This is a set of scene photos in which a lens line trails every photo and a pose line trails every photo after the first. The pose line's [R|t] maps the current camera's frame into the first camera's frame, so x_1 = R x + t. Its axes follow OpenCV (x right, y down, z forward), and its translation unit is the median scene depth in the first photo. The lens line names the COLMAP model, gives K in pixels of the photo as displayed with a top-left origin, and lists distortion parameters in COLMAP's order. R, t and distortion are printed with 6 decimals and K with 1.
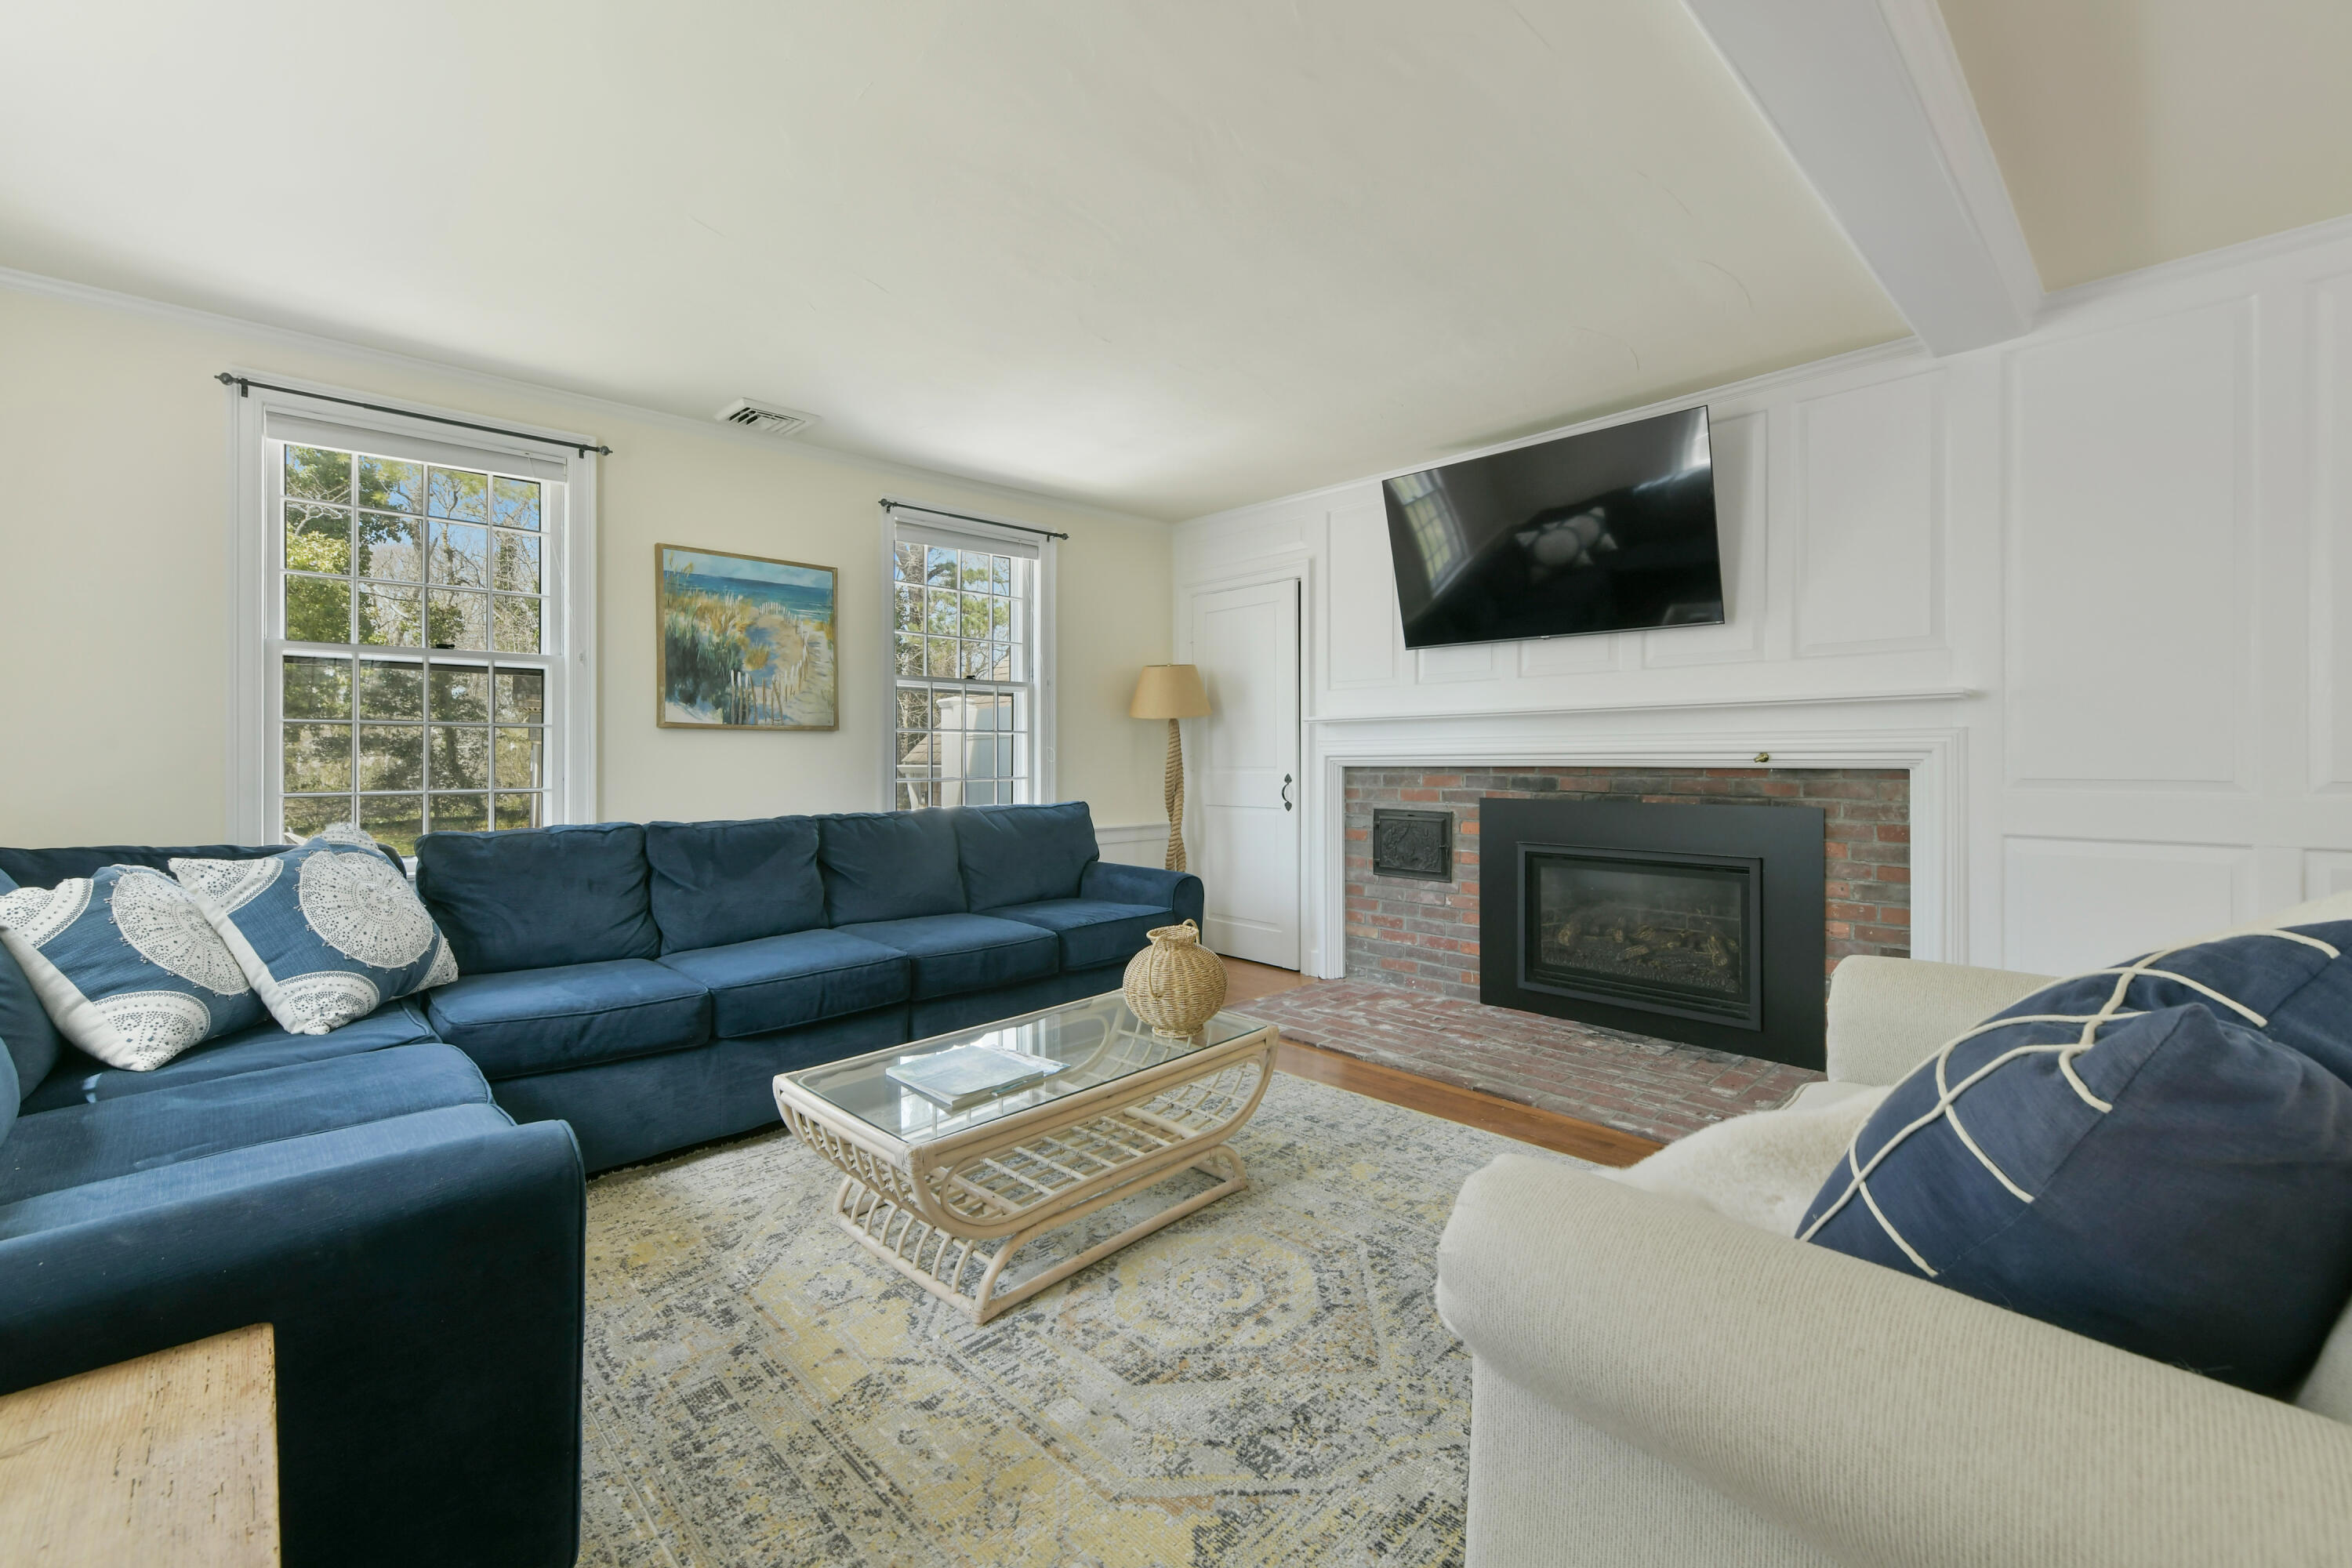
lens RADIAL K [[955.3, 0, 1174.9], [0, 955.3, 766.8], [0, 0, 1]] dist [-0.011342, 0.001788]
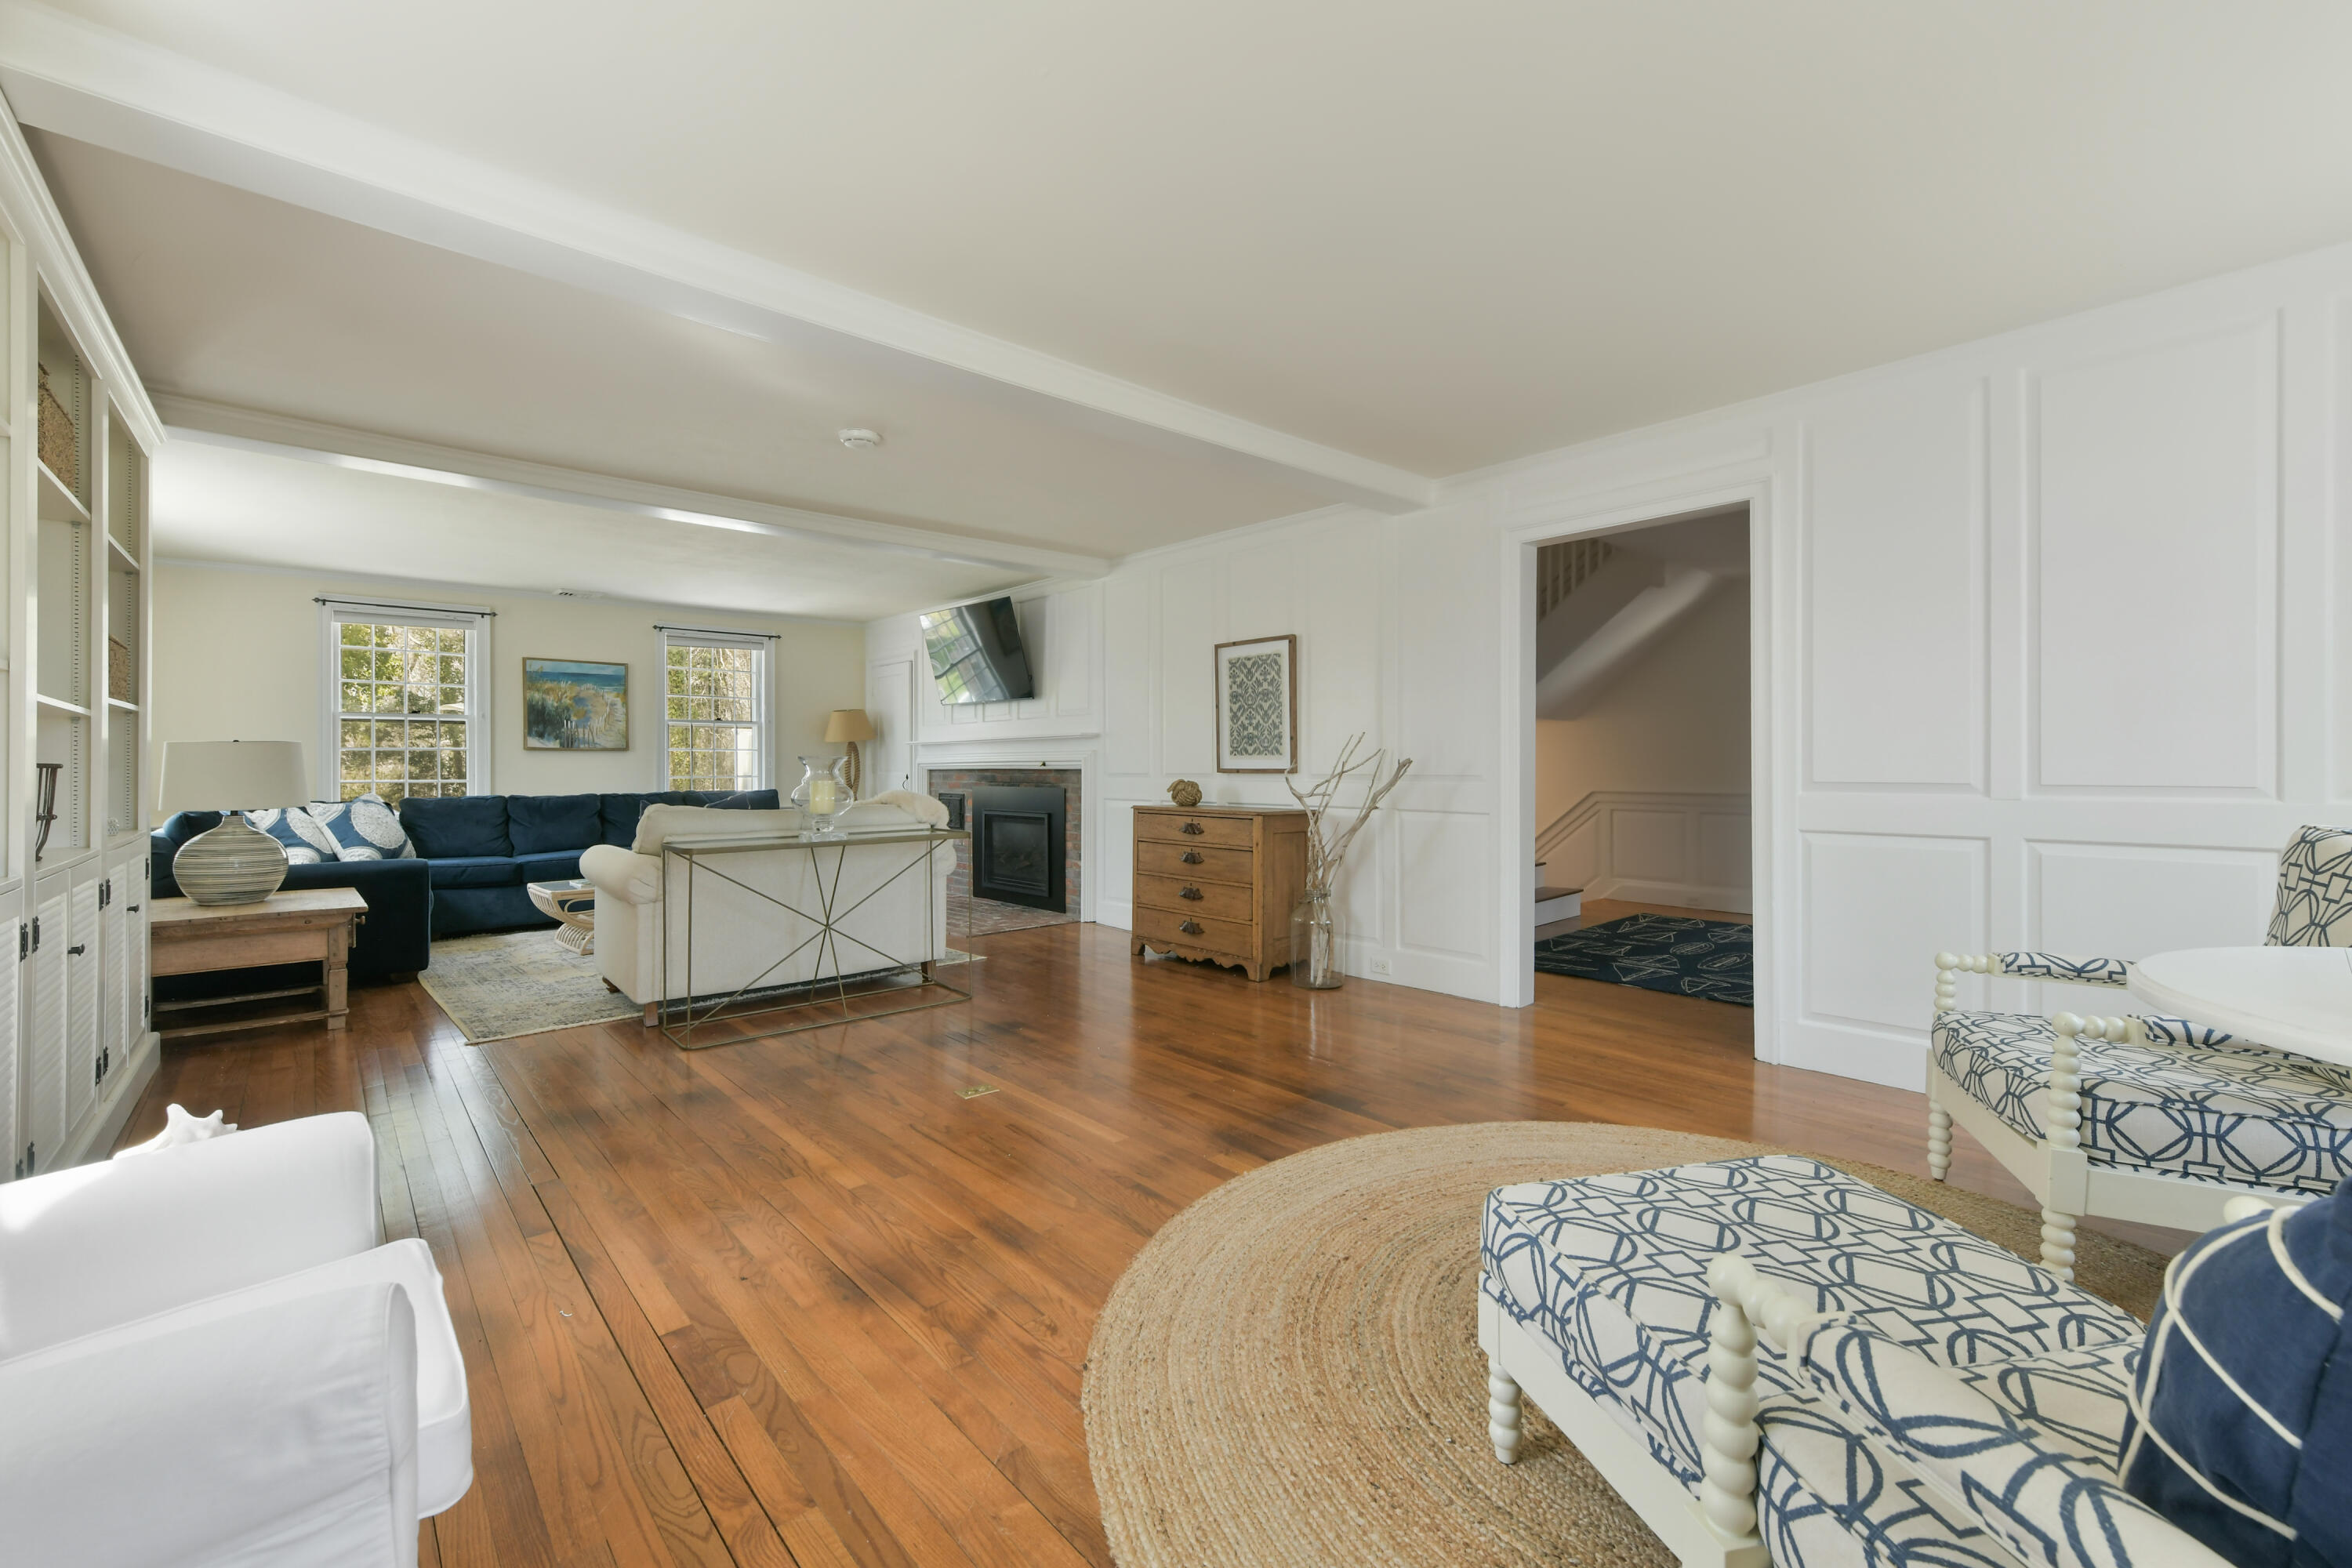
lens RADIAL K [[955.3, 0, 1180.4], [0, 955.3, 775.2], [0, 0, 1]] dist [-0.011342, 0.001788]
pose [[0.999929, -0.000753, -0.011862, 0.851330], [0.000781, 0.999997, 0.002302, 0.008354], [0.011860, -0.002311, 0.999927, -0.969973]]
